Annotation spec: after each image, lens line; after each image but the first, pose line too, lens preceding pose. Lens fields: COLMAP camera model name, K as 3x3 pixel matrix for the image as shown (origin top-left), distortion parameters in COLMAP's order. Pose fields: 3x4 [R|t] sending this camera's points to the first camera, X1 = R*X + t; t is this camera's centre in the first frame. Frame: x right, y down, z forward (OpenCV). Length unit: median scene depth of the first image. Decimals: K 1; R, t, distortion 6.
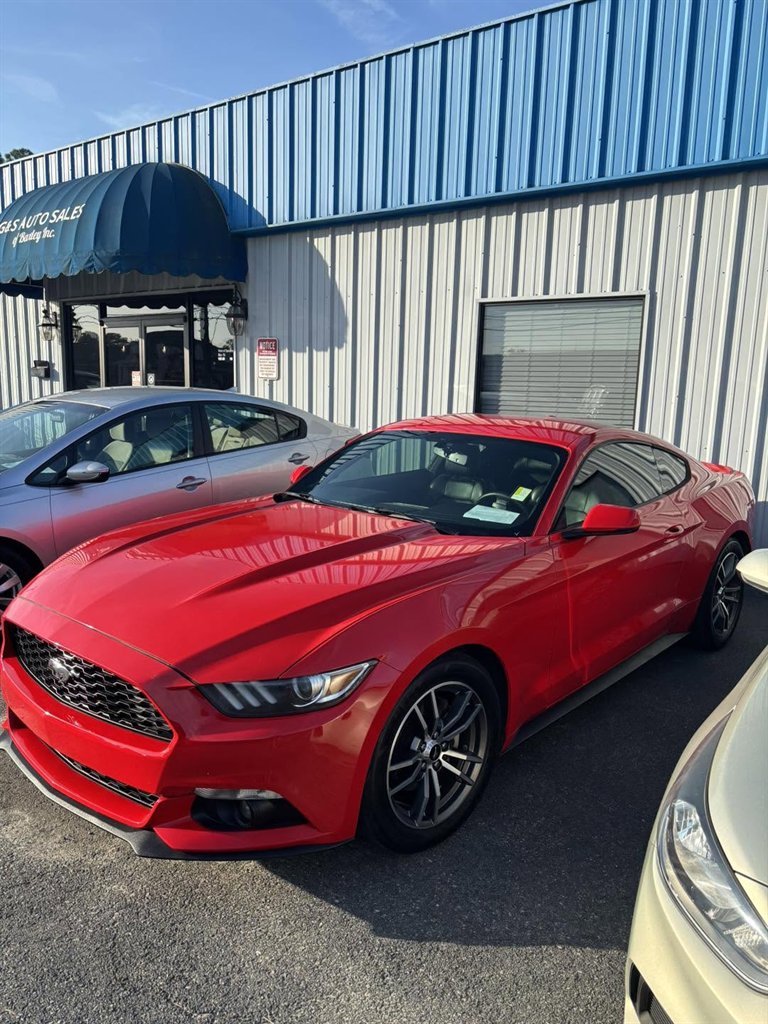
lens RADIAL K [[795.1, 0, 382.3], [0, 795.1, 506.7], [0, 0, 1]] dist [0.003567, -0.007577]
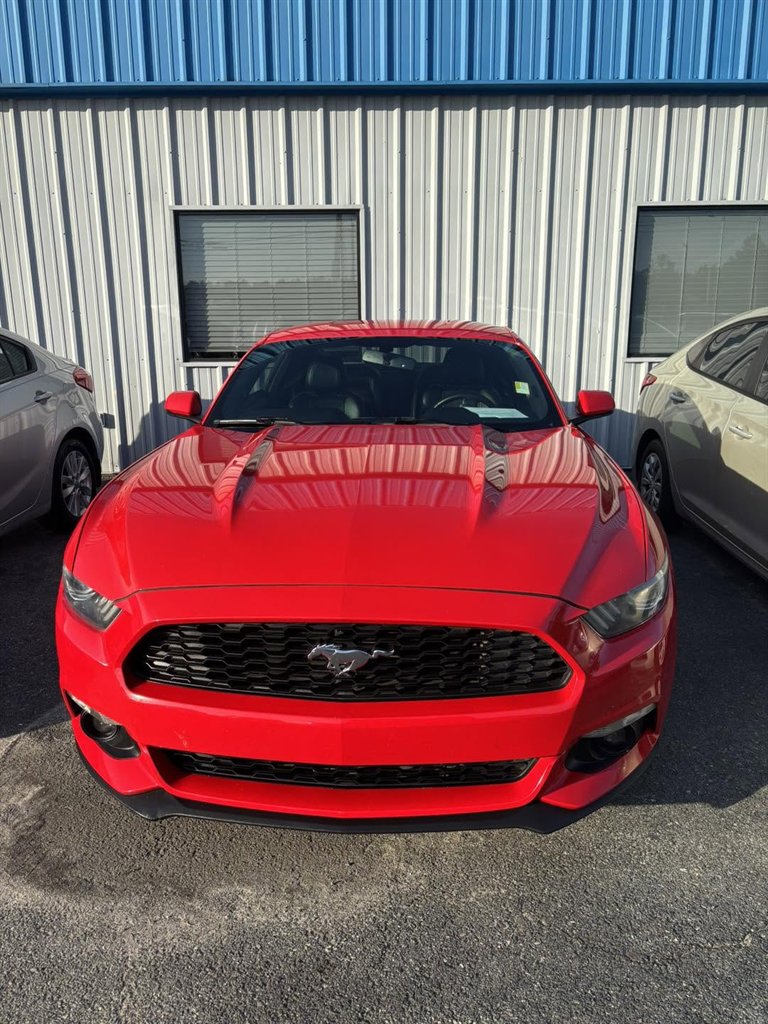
lens RADIAL K [[795.1, 0, 382.8], [0, 795.1, 515.5], [0, 0, 1]] dist [0.003567, -0.007577]
pose [[0.783826, -0.177809, 0.594980, -0.307720], [0.120425, 0.983465, 0.135259, -0.013362], [-0.609192, -0.034369, 0.792278, 0.150963]]
